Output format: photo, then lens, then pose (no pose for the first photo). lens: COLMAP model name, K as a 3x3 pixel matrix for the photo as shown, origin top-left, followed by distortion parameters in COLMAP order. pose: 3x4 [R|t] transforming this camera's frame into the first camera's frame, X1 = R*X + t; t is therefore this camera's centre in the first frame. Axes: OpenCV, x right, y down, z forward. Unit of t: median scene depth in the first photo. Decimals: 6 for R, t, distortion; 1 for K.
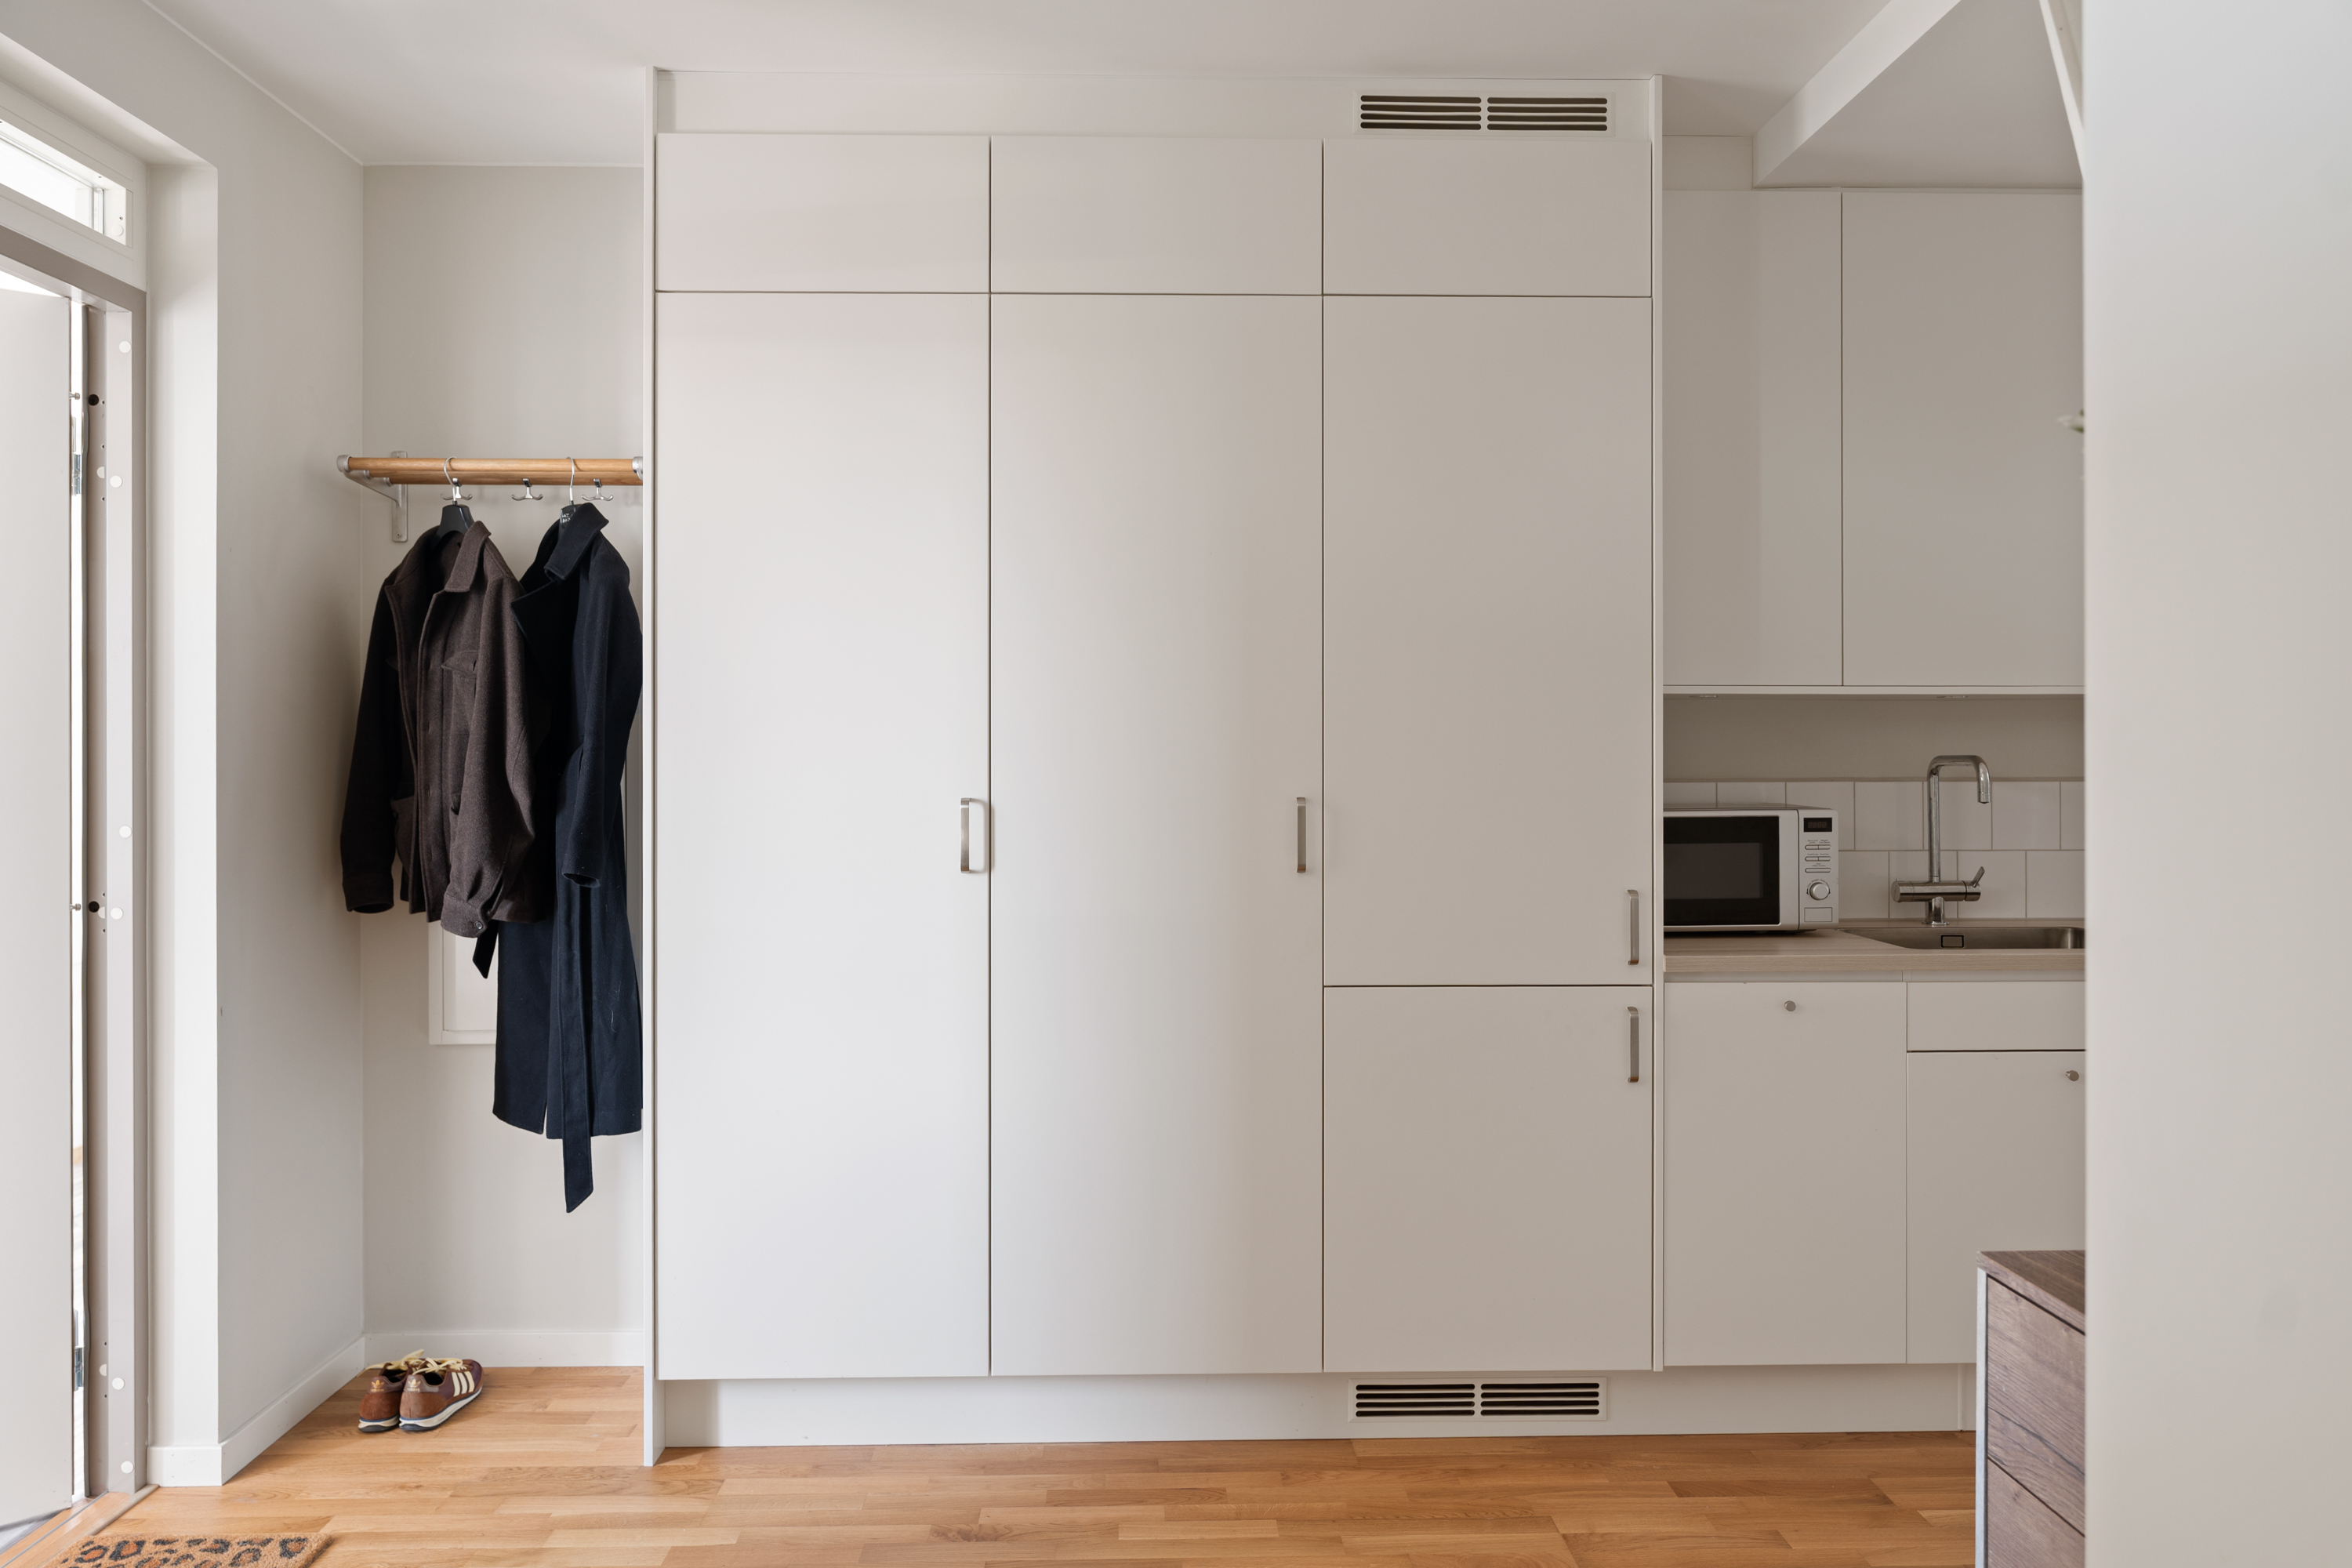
lens RADIAL K [[1707.5, 0, 1179.1], [0, 1707.5, 735.9], [0, 0, 1]] dist [-0.003413, 0.007373]
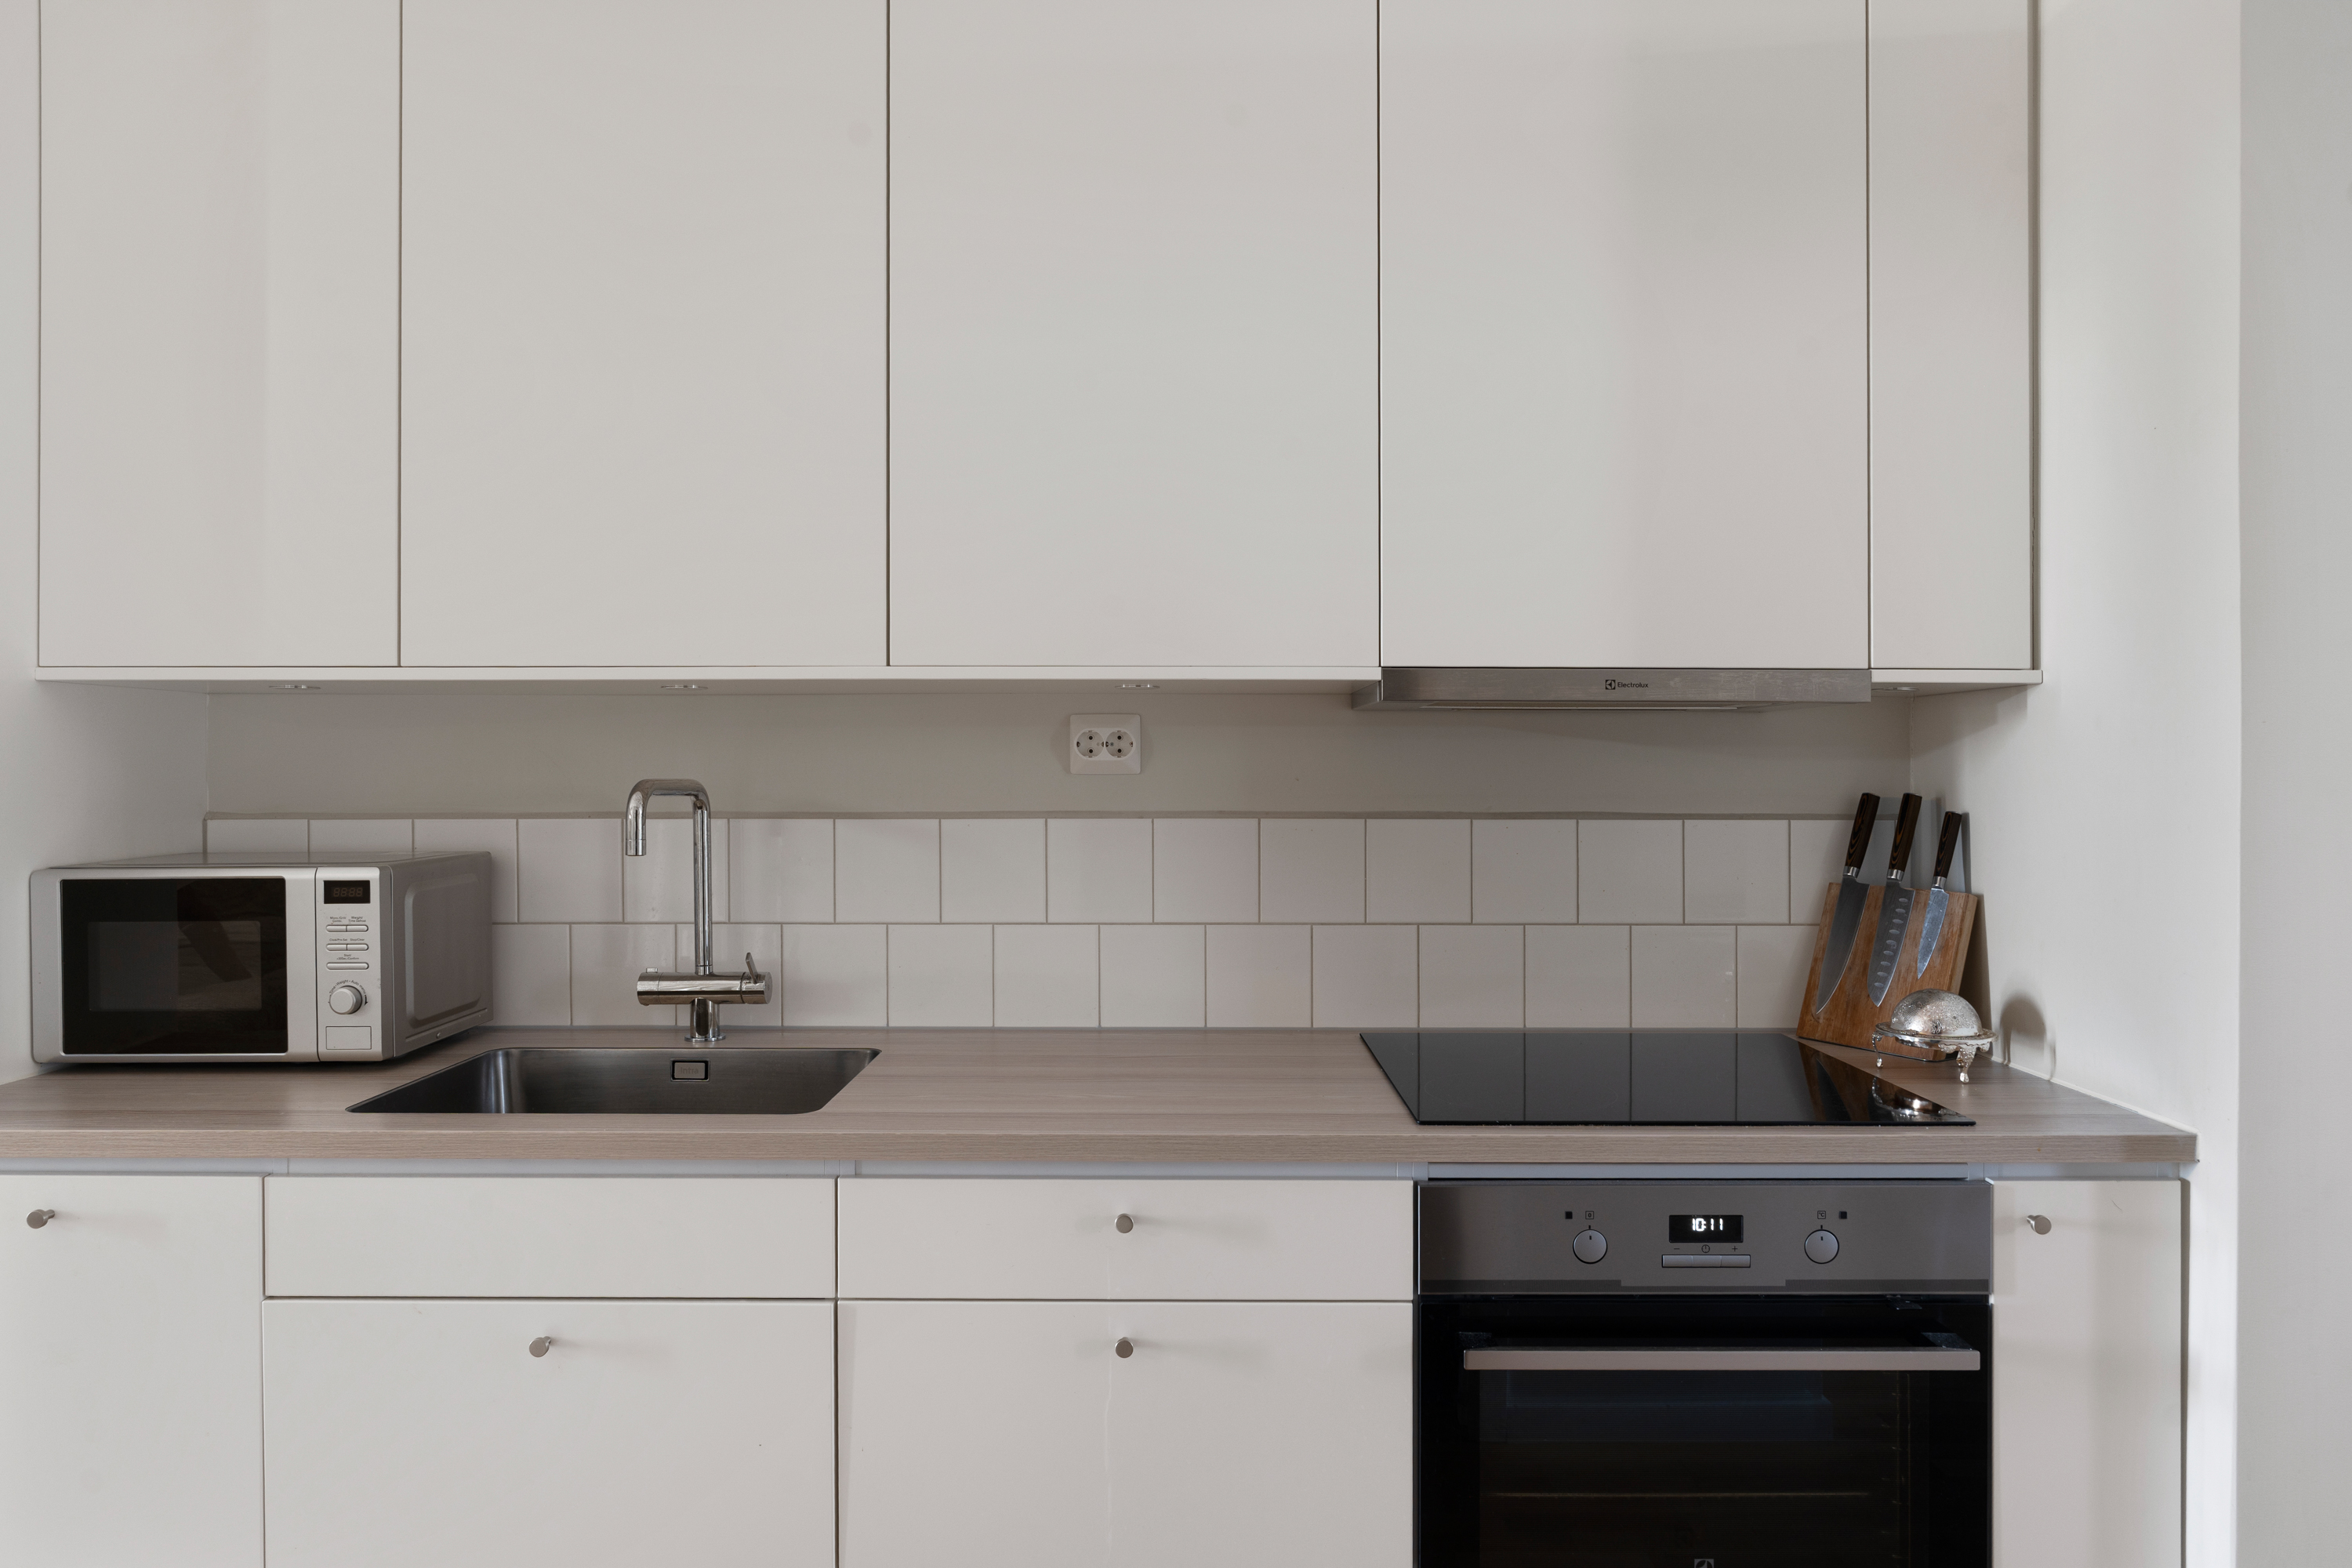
lens RADIAL K [[1460.1, 0, 1173.5], [0, 1460.1, 773.7], [0, 0, 1]] dist [-0.005677, -0.000538]
pose [[0.999615, 0.002052, -0.027669, 0.687270], [-0.001817, 0.999962, 0.008503, 0.004474], [0.027685, -0.008450, 0.999581, 0.483500]]
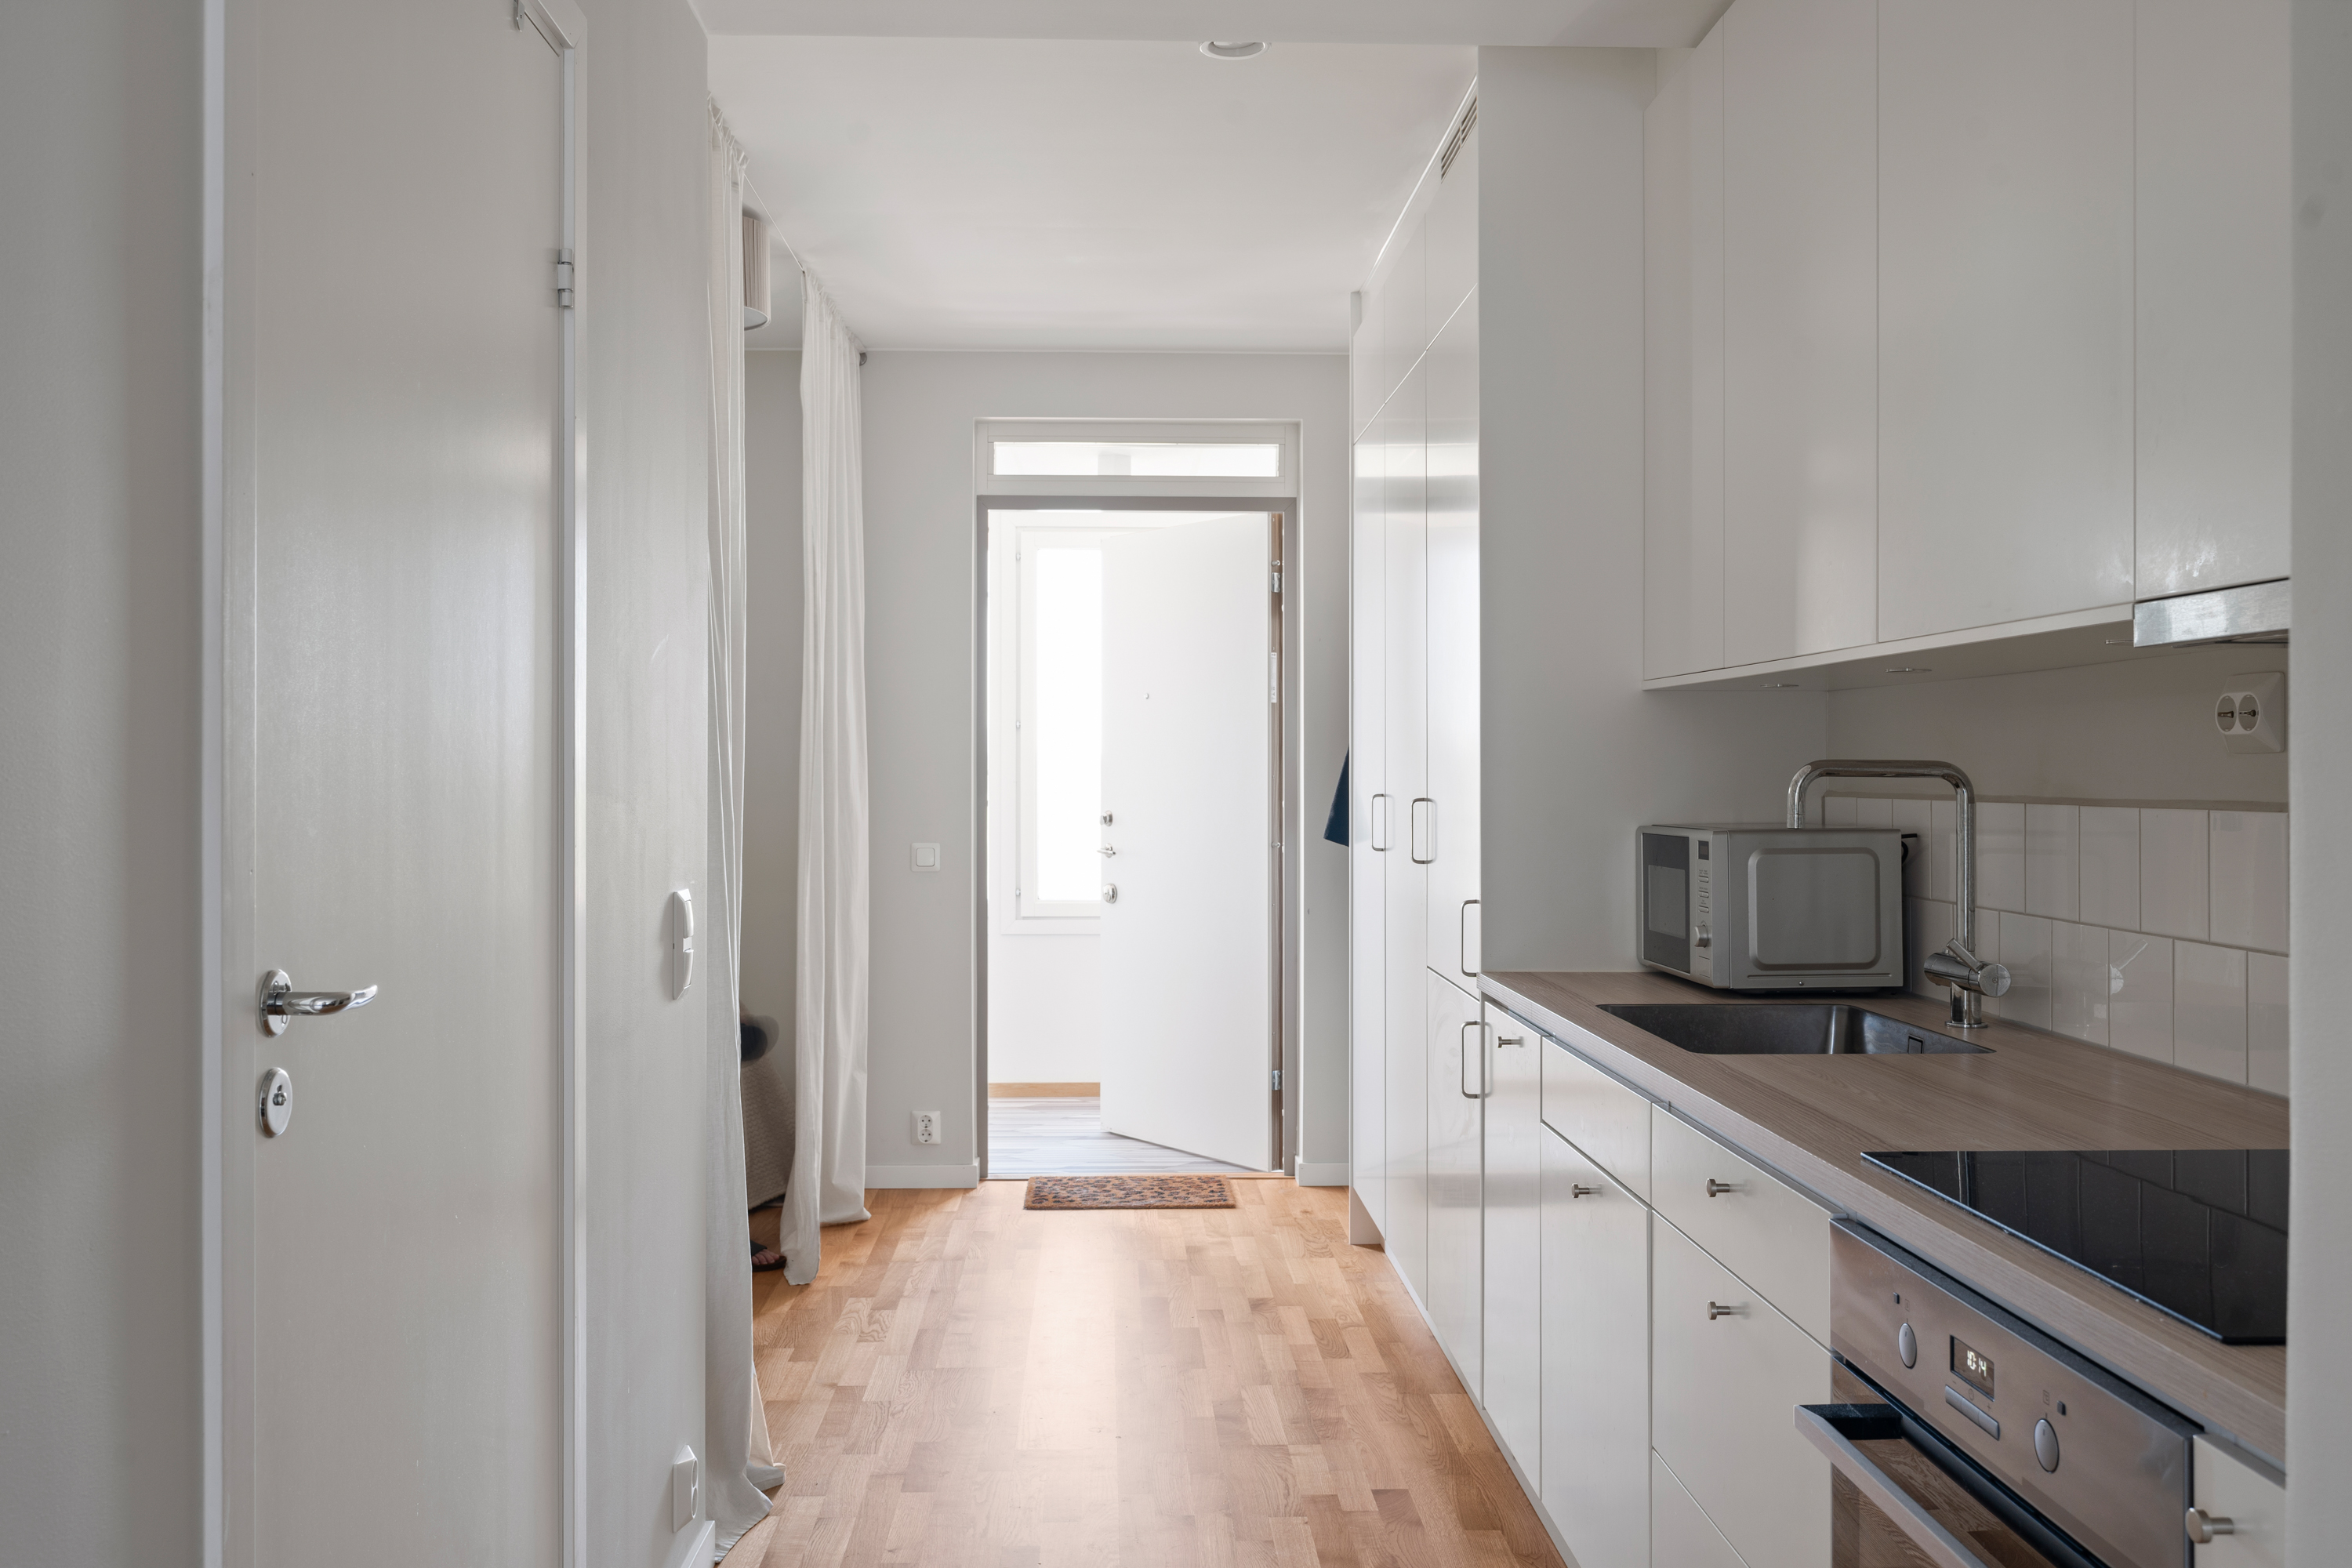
lens RADIAL K [[2006.3, 0, 1177.2], [0, 2006.3, 755.1], [0, 0, 1]] dist [-0.002844, -0.002211]
pose [[0.010989, -0.005039, -0.999927, 1.281801], [0.003824, 0.999980, -0.004997, 0.012844], [0.999932, -0.003769, 0.011008, 0.752097]]
